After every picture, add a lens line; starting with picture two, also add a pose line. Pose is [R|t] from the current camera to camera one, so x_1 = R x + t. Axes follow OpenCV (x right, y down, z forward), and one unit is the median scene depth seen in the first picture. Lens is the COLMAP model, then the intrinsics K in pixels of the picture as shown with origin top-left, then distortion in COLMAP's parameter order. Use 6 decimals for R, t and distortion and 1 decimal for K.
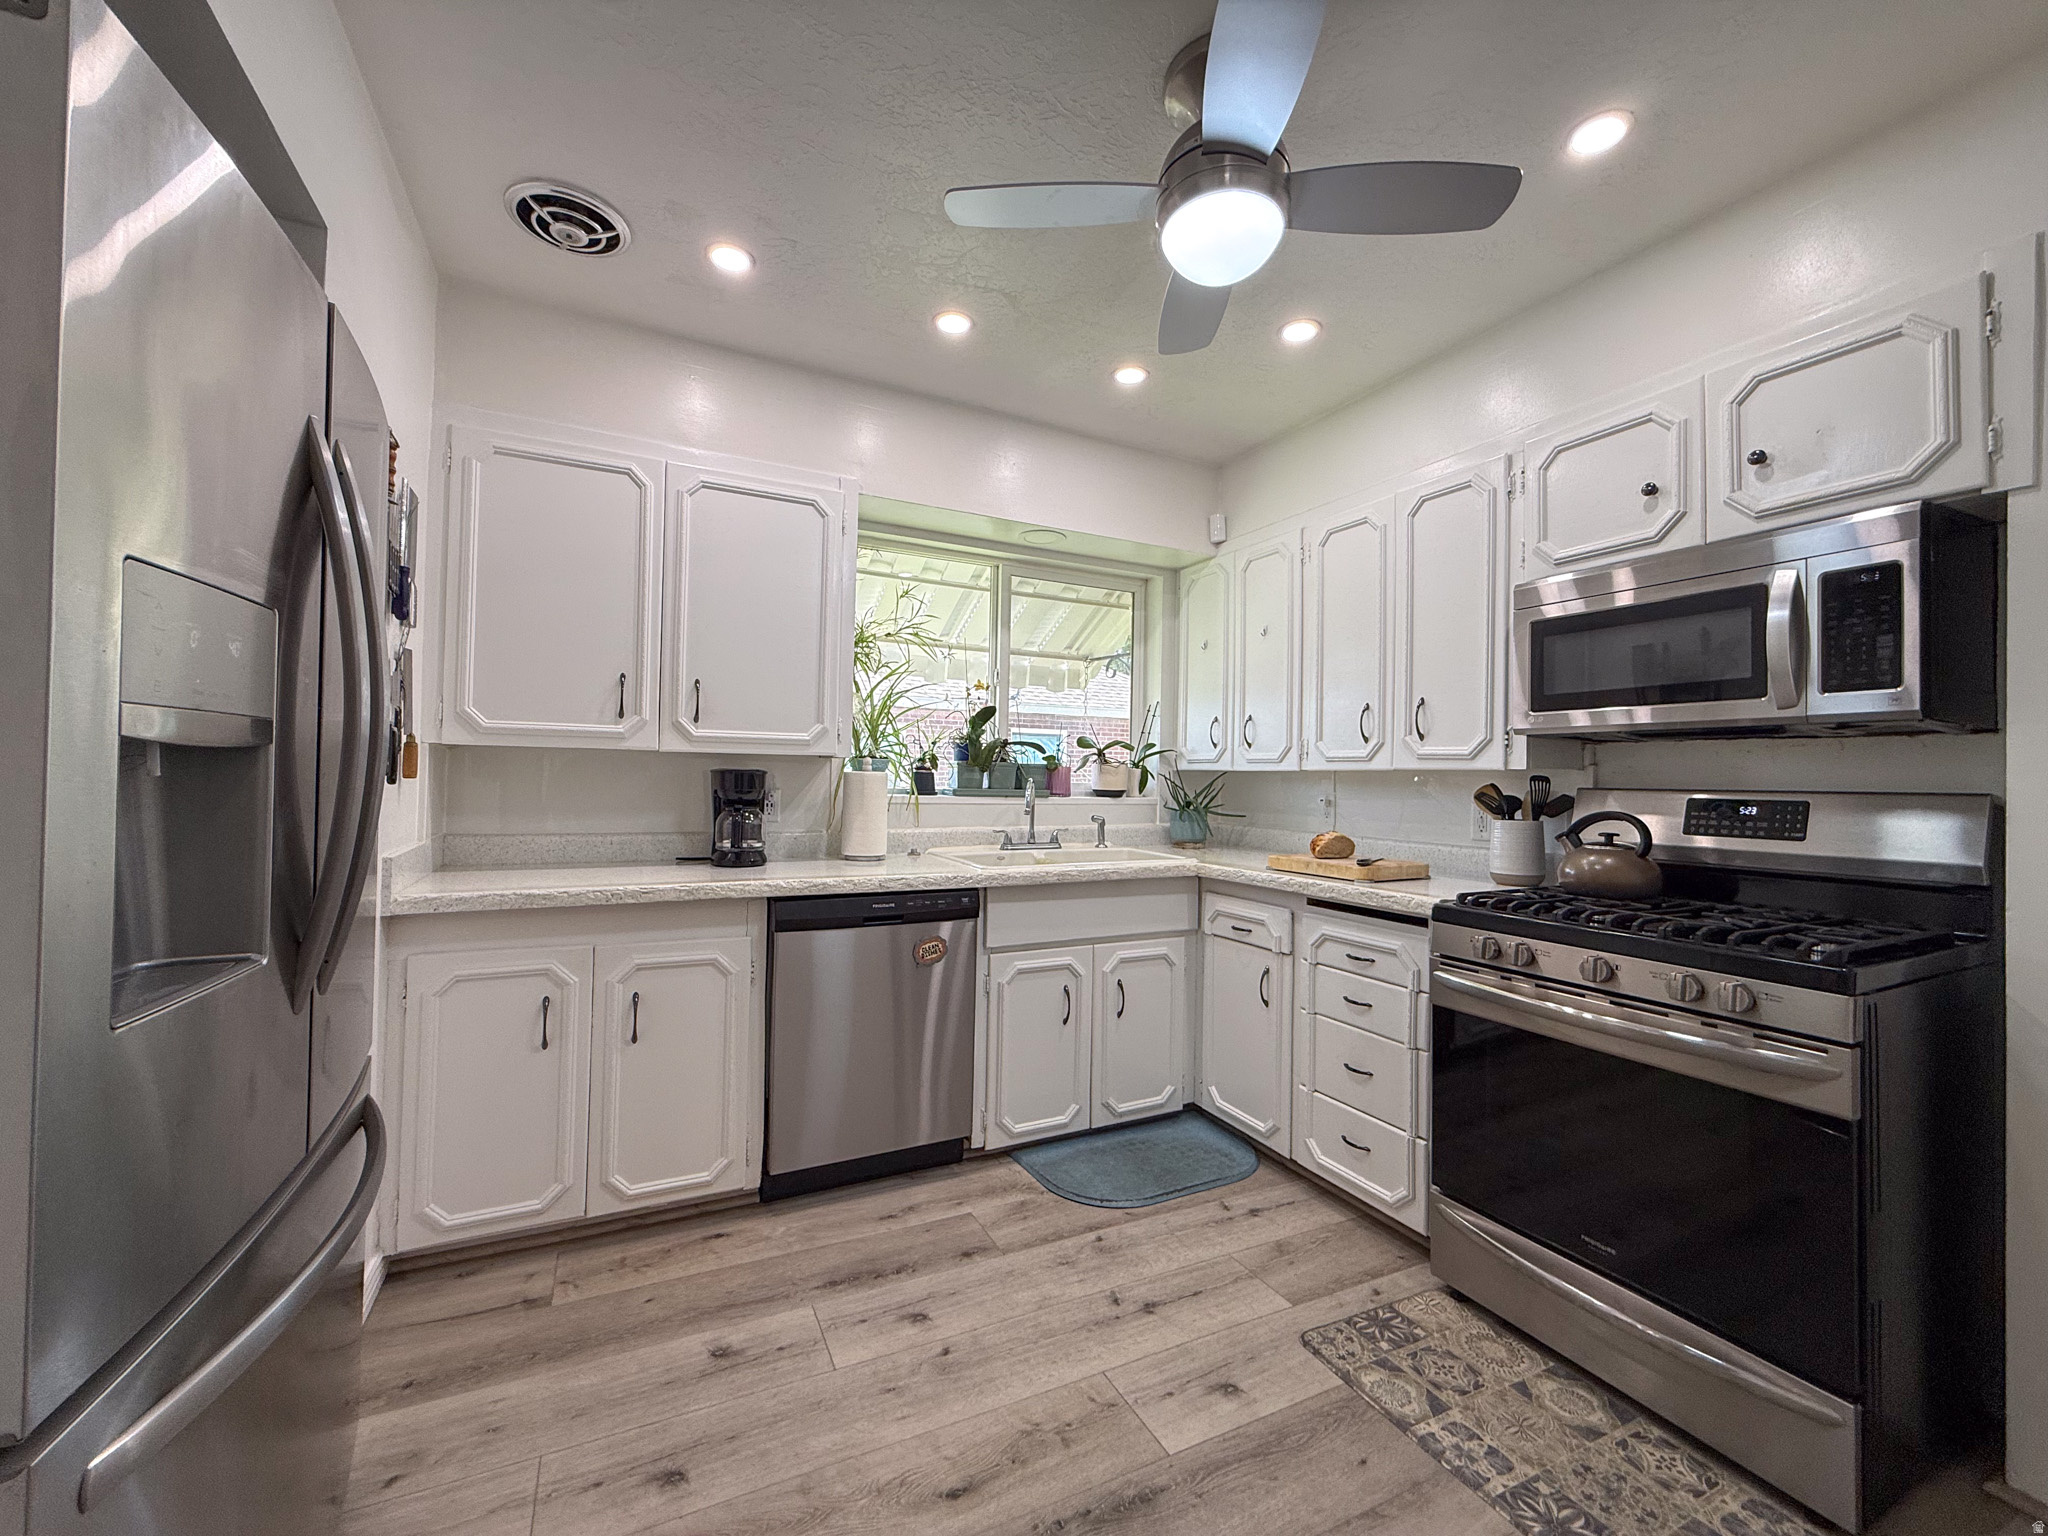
lens RADIAL K [[833.5, 0, 1024.3], [0, 833.5, 764.0], [0, 0, 1]] dist [0.001241, 0.000042]
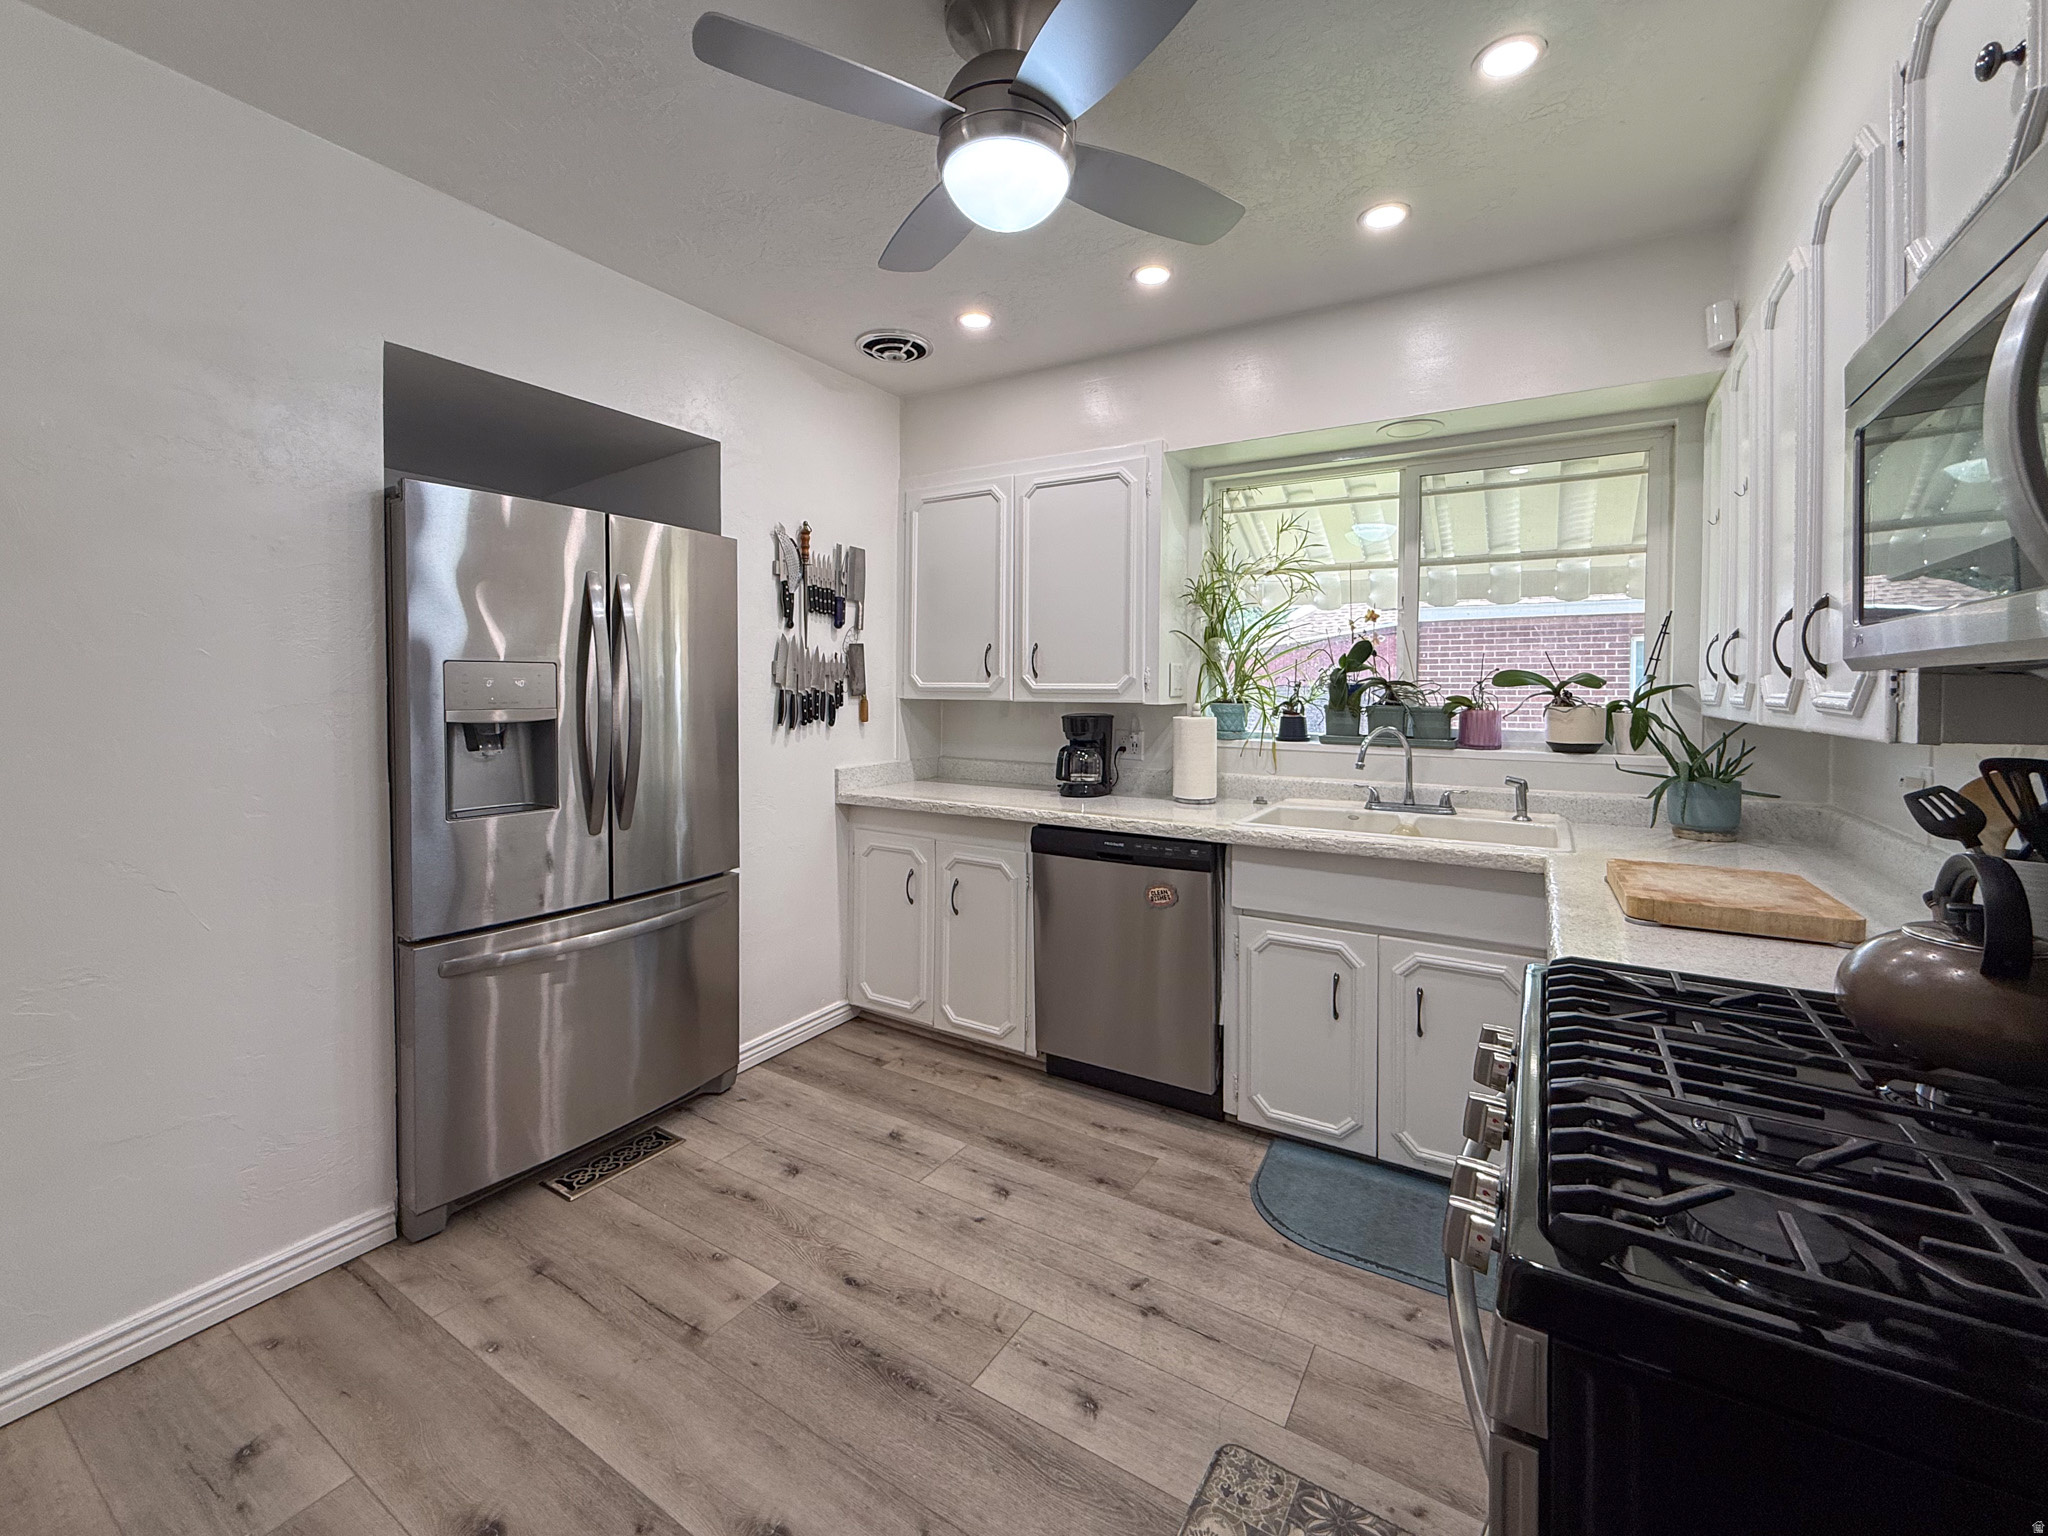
lens RADIAL K [[833.5, 0, 996.7], [0, 833.5, 706.3], [0, 0, 1]] dist [0.001241, 0.000042]
pose [[0.525503, 0.002421, -0.850789, 0.666295], [0.017084, 0.999764, 0.013397, -0.026398], [0.850620, -0.021575, 0.525337, 0.302585]]
